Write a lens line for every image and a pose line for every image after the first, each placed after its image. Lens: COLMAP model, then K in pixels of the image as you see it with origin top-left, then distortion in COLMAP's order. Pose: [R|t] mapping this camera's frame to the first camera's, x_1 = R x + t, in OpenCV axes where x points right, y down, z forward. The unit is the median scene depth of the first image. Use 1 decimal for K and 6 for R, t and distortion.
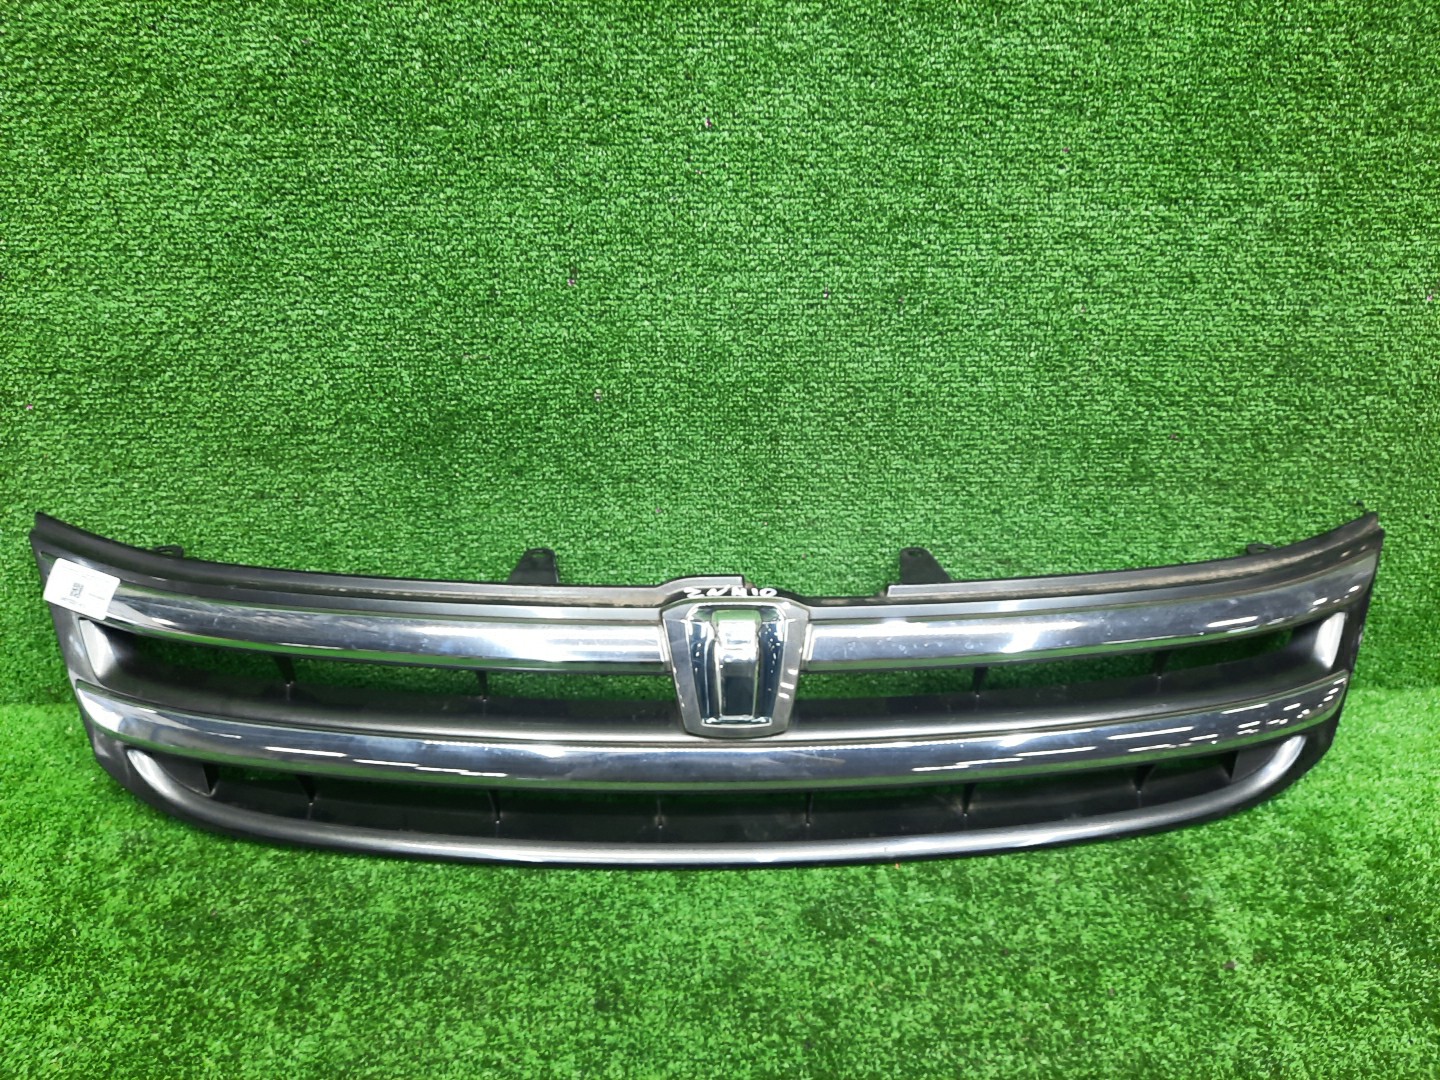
lens RADIAL K [[1057.9, 0, 722.7], [0, 1057.9, 536.0], [0, 0, 1]] dist [0.050338, -0.065197]
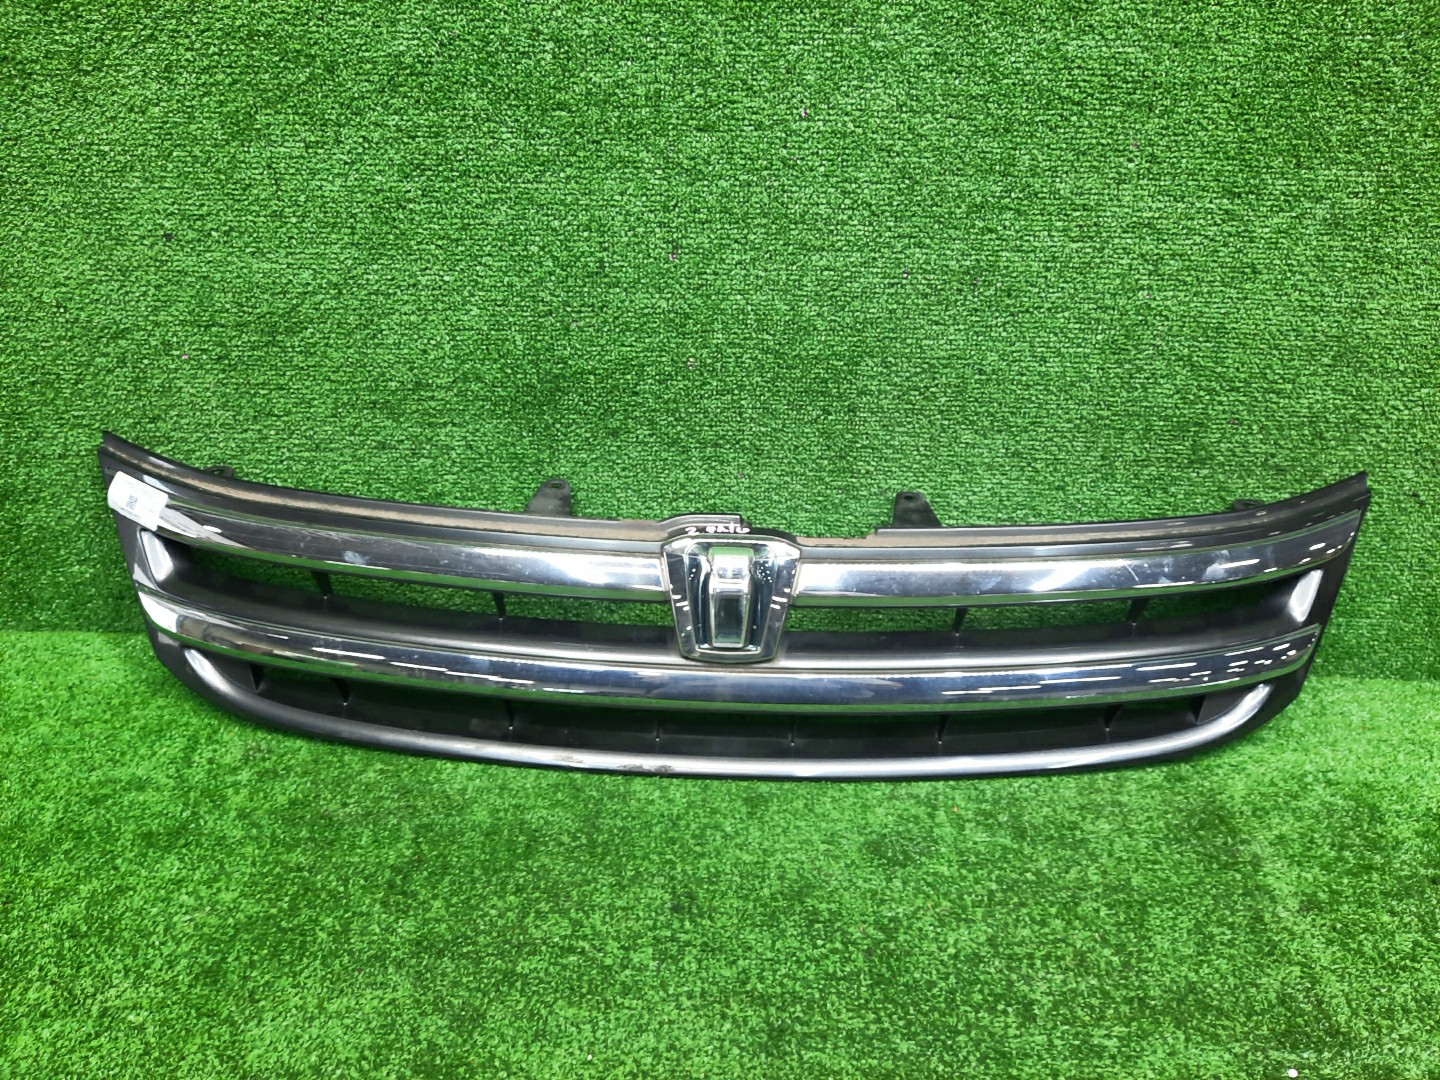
lens RADIAL K [[1068.1, 0, 725.0], [0, 1068.1, 535.6], [0, 0, 1]] dist [0.054526, -0.071236]
pose [[0.997839, 0.039034, -0.052859, -0.019535], [-0.041027, 0.998468, -0.037140, 0.089560], [0.051329, 0.039228, 0.997911, -0.094495]]
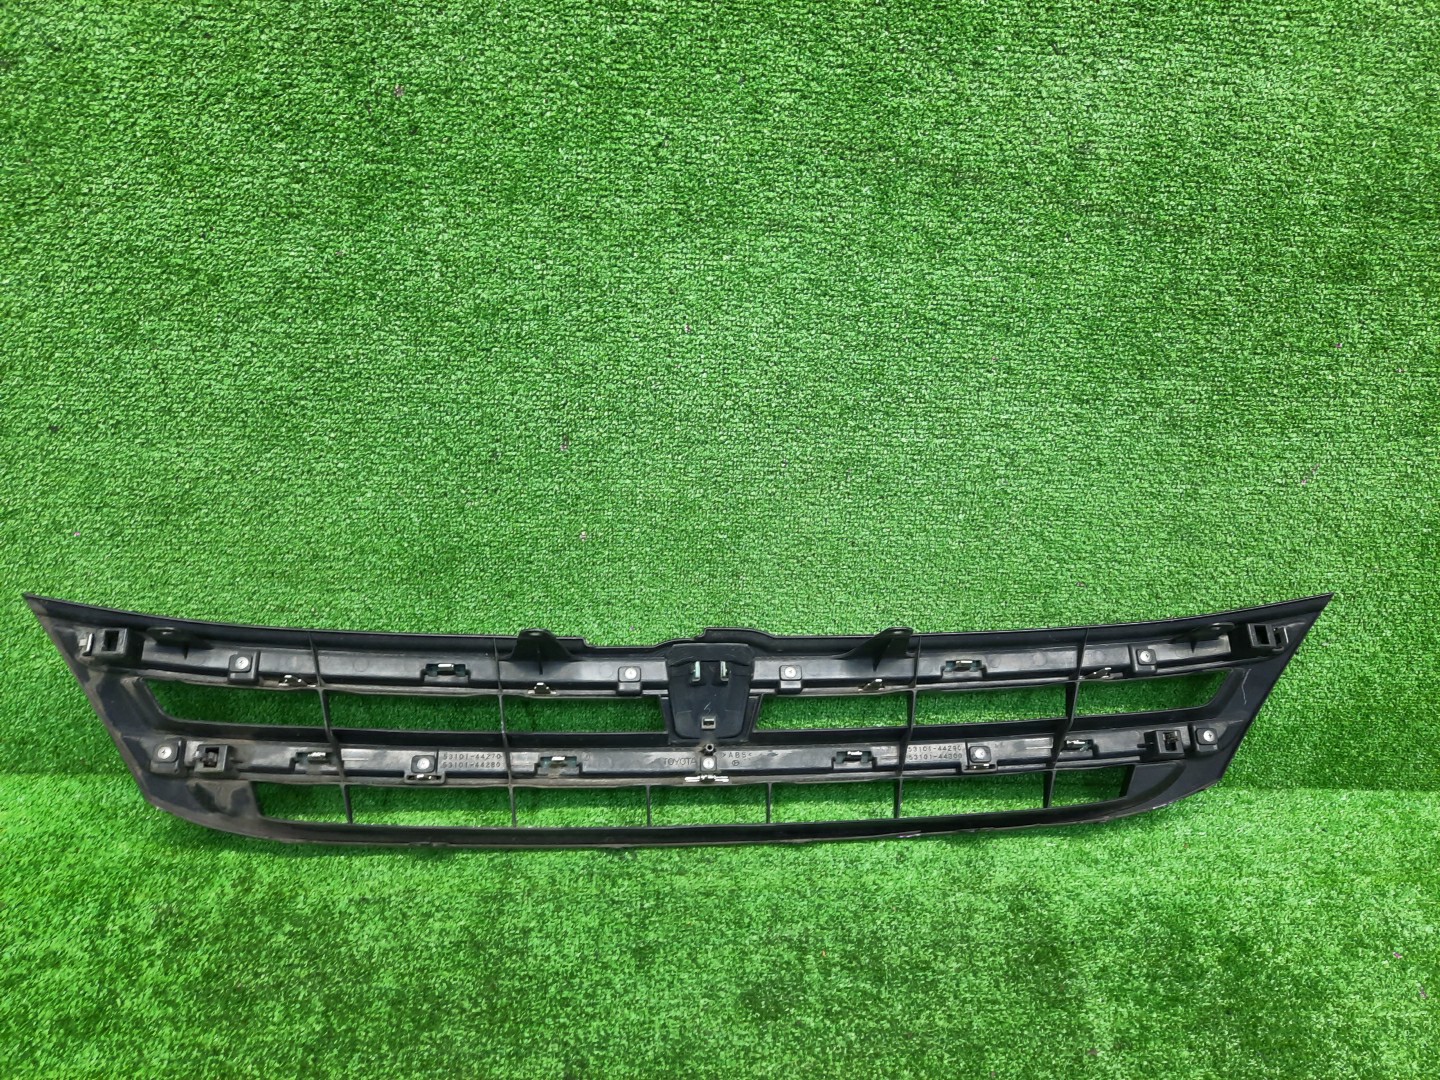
lens RADIAL K [[1044.1, 0, 718.8], [0, 1044.1, 532.4], [0, 0, 1]] dist [0.071484, -0.084268]
pose [[0.998888, 0.037560, 0.028500, -0.003581], [-0.038966, 0.997963, 0.050505, -0.215938], [-0.026545, -0.051559, 0.998317, -0.143325]]
